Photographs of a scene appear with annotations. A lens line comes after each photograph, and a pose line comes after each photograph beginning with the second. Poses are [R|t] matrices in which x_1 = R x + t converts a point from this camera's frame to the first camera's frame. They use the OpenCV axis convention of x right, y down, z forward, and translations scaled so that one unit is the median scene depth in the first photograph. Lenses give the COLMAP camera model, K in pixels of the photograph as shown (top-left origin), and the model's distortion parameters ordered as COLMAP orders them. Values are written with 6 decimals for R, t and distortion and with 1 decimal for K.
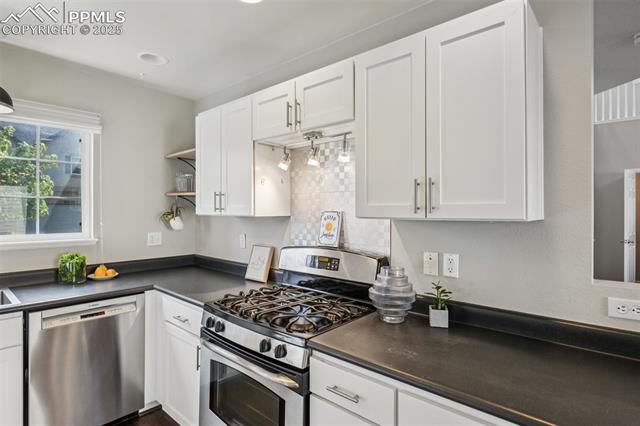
lens RADIAL K [[339.6, 0, 321.3], [0, 339.6, 207.2], [0, 0, 1]] dist [0.001552, -0.000372]
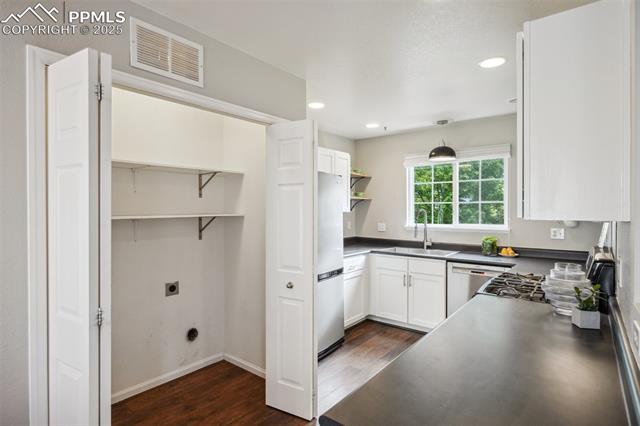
lens RADIAL K [[331.5, 0, 321.0], [0, 331.5, 208.7], [0, 0, 1]] dist [-0.014656, 0.000544]
pose [[0.042181, -0.003889, -0.999102, 0.861284], [0.010196, 0.999942, -0.003462, 0.000586], [0.999058, -0.010041, 0.042218, 0.156305]]
